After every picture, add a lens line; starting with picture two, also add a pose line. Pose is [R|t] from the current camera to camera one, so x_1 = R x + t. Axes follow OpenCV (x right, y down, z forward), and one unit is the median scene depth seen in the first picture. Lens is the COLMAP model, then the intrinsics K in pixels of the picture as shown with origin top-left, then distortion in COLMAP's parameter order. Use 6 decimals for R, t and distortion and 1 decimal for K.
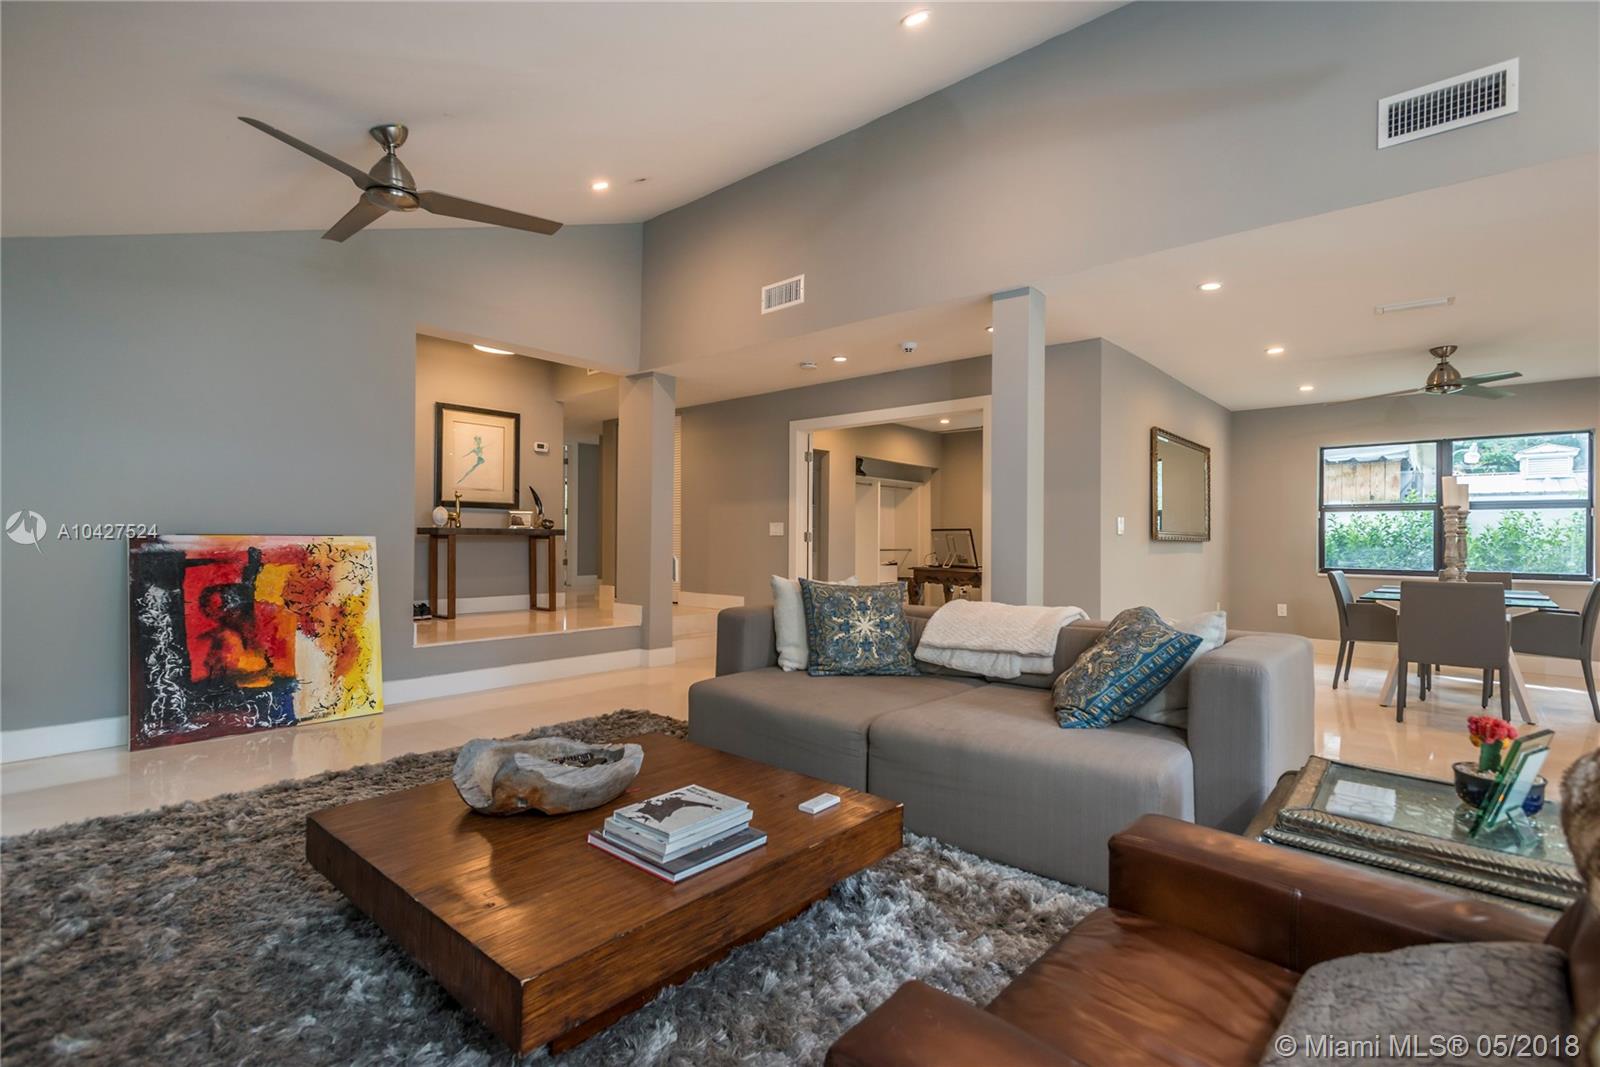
lens RADIAL K [[742.5, 0, 796.2], [0, 742.5, 545.8], [0, 0, 1]] dist [-0.000316, -0.001377]
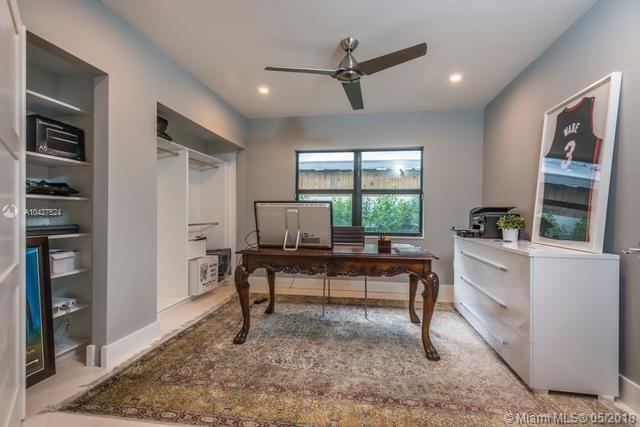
lens RADIAL K [[297.0, 0, 321.1], [0, 297.0, 216.3], [0, 0, 1]] dist [-0.000316, -0.001377]
pose [[0.845820, -0.007801, 0.533412, 0.050749], [0.006114, 0.999969, 0.004929, -0.006519], [-0.533434, -0.000907, 0.845841, 0.552171]]
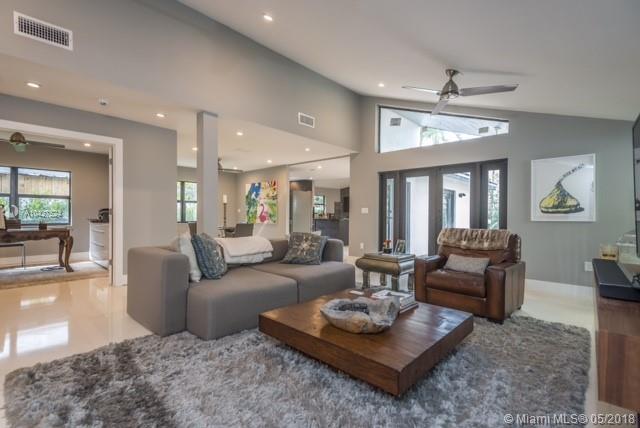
lens RADIAL K [[297.0, 0, 320.1], [0, 297.0, 215.4], [0, 0, 1]] dist [-0.000316, -0.001377]
pose [[0.022597, -0.014279, 0.999643, -0.275785], [0.004197, 0.999891, 0.014188, -0.004974], [-0.999736, 0.003875, 0.022655, 0.240925]]
